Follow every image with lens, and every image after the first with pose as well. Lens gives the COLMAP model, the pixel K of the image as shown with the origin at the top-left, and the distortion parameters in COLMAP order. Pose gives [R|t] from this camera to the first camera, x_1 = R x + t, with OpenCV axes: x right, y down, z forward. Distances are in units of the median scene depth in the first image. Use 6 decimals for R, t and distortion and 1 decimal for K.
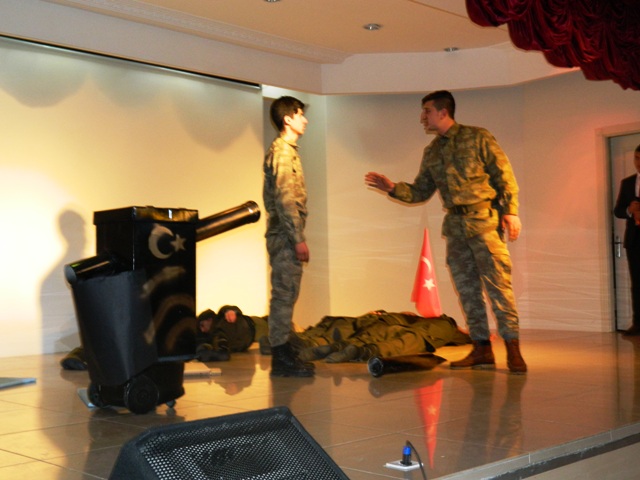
lens RADIAL K [[866.0, 0, 321.4], [0, 866.0, 234.8], [0, 0, 1]] dist [-0.006218, 0.000000]
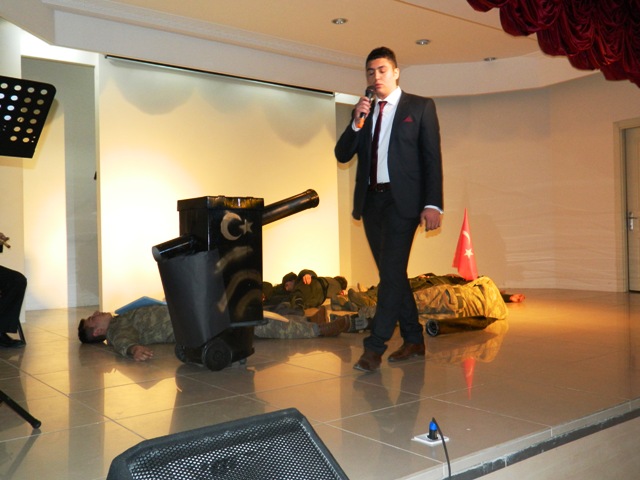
lens RADIAL K [[641.3, 0, 321.5], [0, 641.3, 233.5], [0, 0, 1]] dist [0.007351, 0.000000]
pose [[0.993501, -0.001967, -0.113809, 0.024322], [0.006693, 0.999130, 0.041154, -0.011077], [0.113629, -0.041648, 0.992650, 0.094000]]
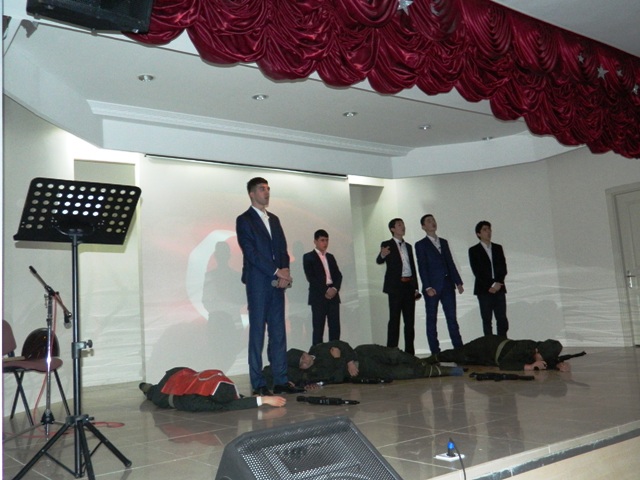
lens RADIAL K [[641.3, 0, 323.9], [0, 641.3, 236.0], [0, 0, 1]] dist [0.007351, 0.000000]
pose [[0.989864, -0.062342, -0.127601, 0.024157], [0.052965, 0.995730, -0.075611, -0.002755], [0.131770, 0.068086, 0.988939, -0.009396]]
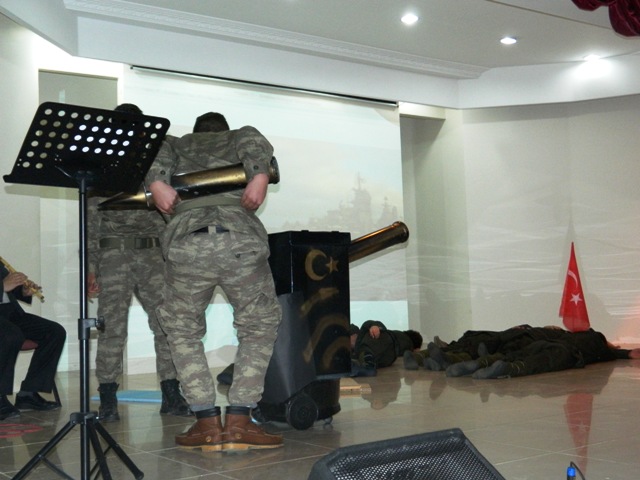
lens RADIAL K [[866.0, 0, 315.9], [0, 866.0, 234.1], [0, 0, 1]] dist [-0.006218, 0.000000]
pose [[0.987878, -0.019425, -0.154015, -0.015931], [0.017499, 0.999751, -0.013852, -0.009099], [0.154246, 0.010989, 0.987971, -0.022193]]
